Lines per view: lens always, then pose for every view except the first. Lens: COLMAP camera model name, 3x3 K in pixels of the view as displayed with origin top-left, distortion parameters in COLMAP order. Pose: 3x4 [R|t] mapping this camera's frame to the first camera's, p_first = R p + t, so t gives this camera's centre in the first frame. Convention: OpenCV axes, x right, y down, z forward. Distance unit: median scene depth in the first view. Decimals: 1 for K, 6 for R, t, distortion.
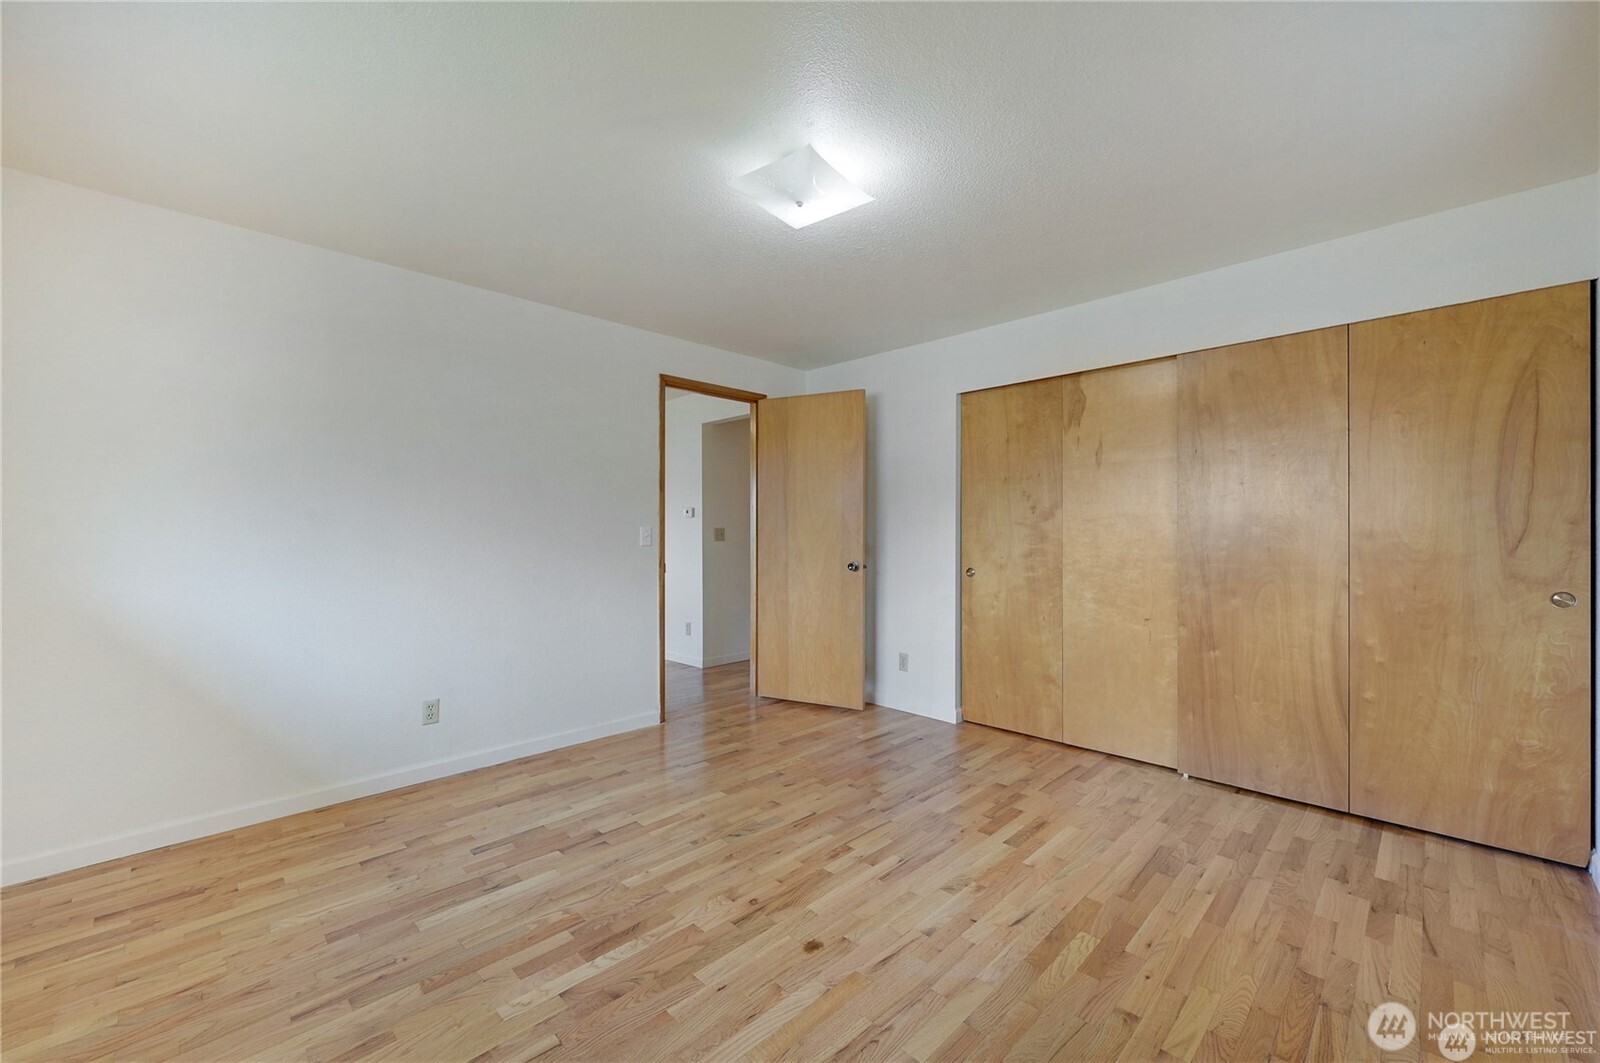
lens RADIAL K [[634.6, 0, 808.4], [0, 634.6, 527.8], [0, 0, 1]] dist [-0.001632, -0.000110]
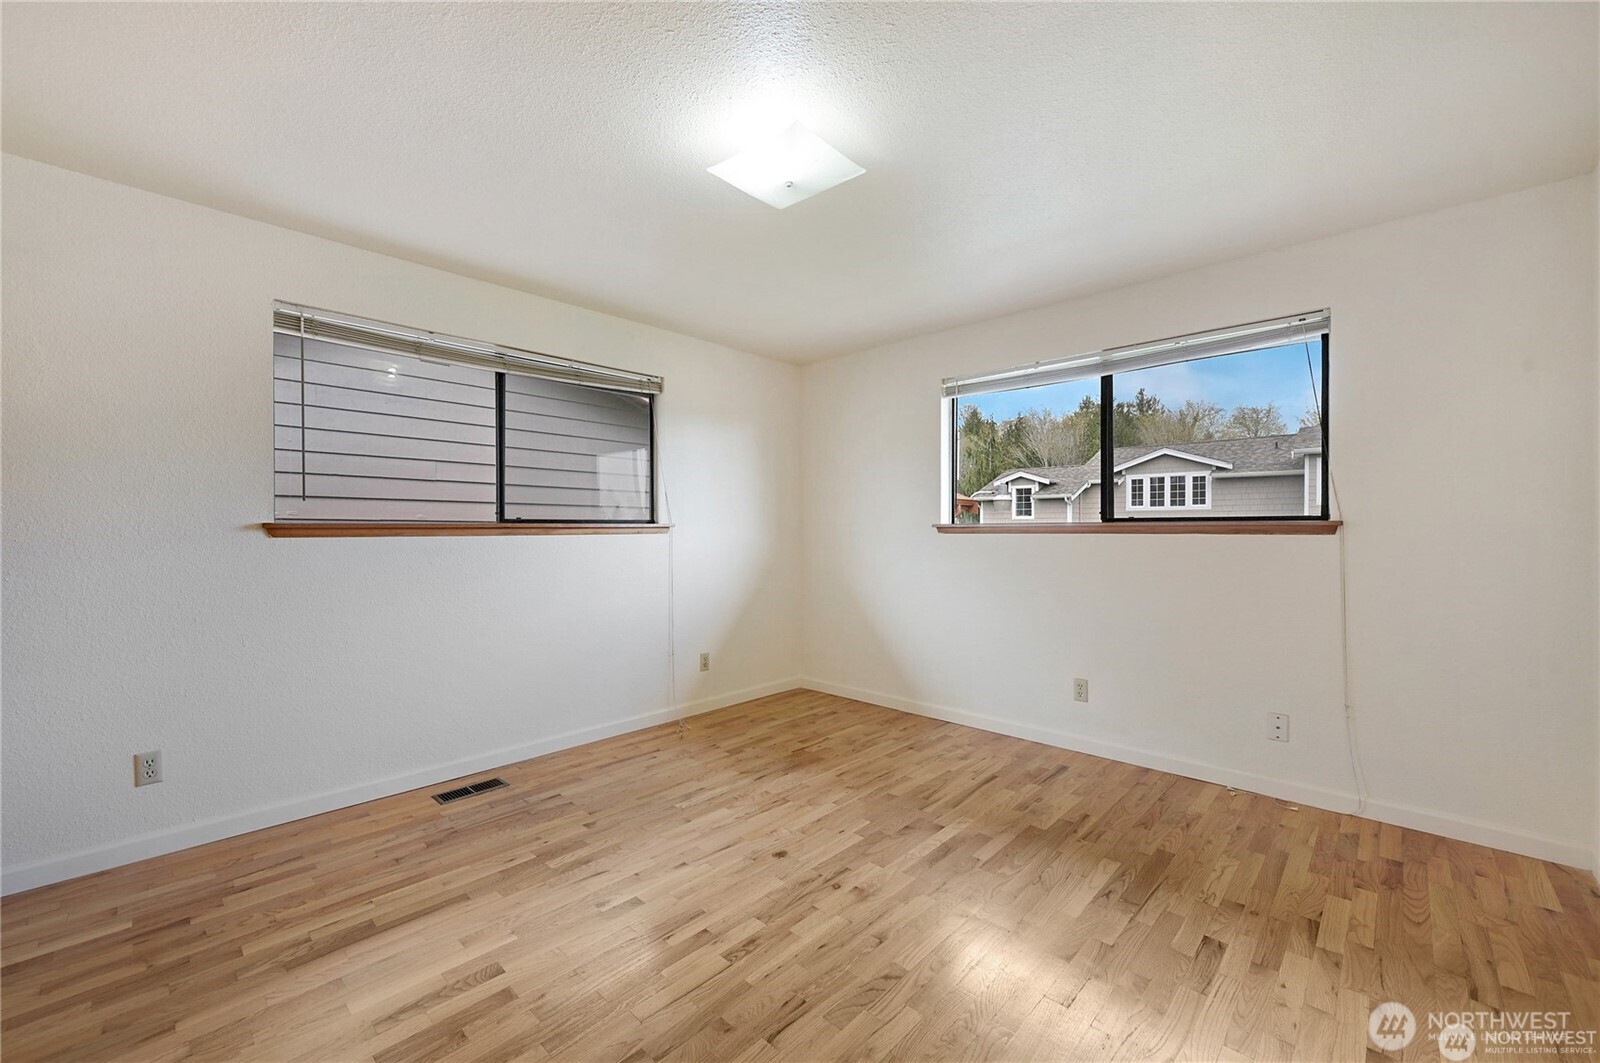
lens RADIAL K [[634.6, 0, 811.0], [0, 634.6, 522.8], [0, 0, 1]] dist [-0.001632, -0.000110]
pose [[-0.999272, 0.002489, -0.038074, -0.007482], [0.002972, 0.999916, -0.012637, 0.009363], [0.038039, -0.012741, -0.999195, 2.116247]]
